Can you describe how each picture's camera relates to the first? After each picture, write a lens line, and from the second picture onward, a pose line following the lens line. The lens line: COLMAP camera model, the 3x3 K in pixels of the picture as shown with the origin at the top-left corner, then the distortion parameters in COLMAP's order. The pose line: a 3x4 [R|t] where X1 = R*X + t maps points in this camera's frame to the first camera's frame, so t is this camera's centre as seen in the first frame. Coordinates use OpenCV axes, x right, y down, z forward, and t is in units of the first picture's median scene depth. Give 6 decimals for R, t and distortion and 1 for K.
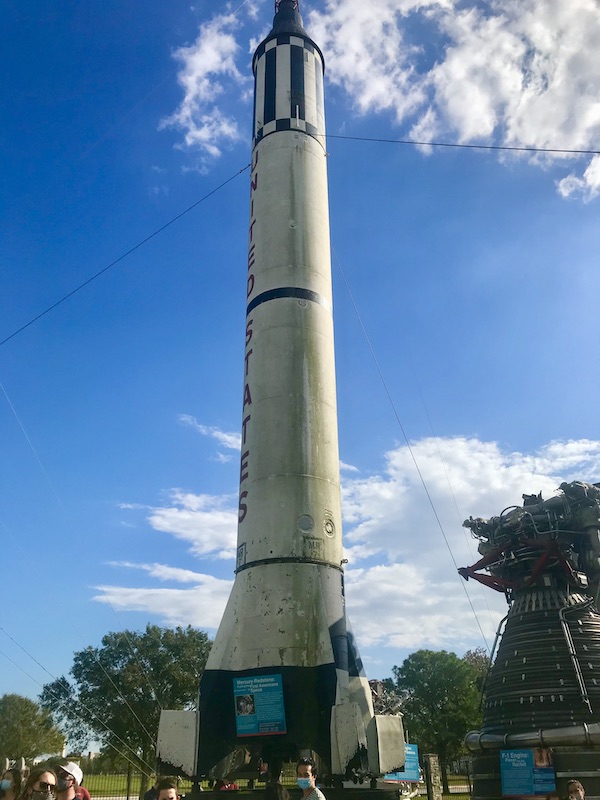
lens RADIAL K [[669.3, 0, 300.0], [0, 669.3, 400.0], [0, 0, 1]] dist [0.109660, -0.008080]
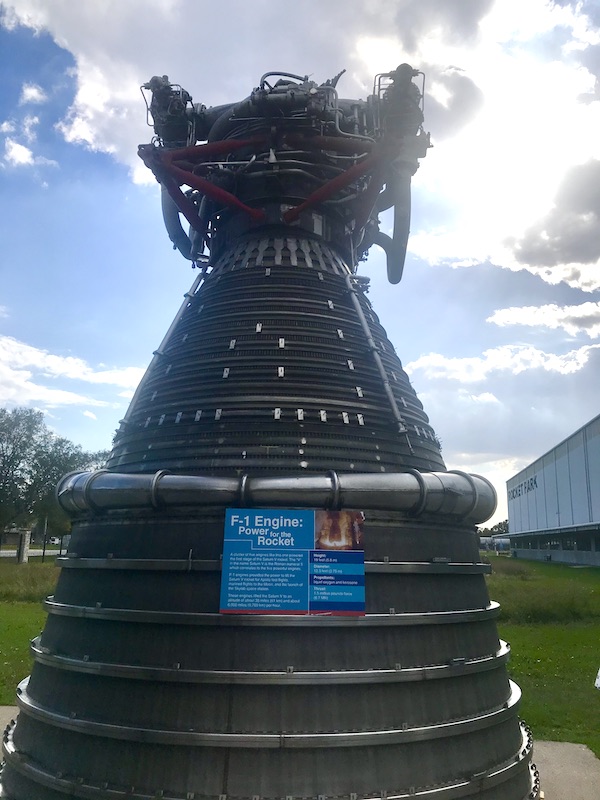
lens RADIAL K [[669.3, 0, 300.0], [0, 669.3, 400.0], [0, 0, 1]] dist [0.109660, -0.008080]
pose [[0.672347, 0.207316, 0.710612, 0.033741], [-0.396492, 0.911519, 0.109212, 0.394802], [-0.625095, -0.355181, 0.695056, 0.738310]]
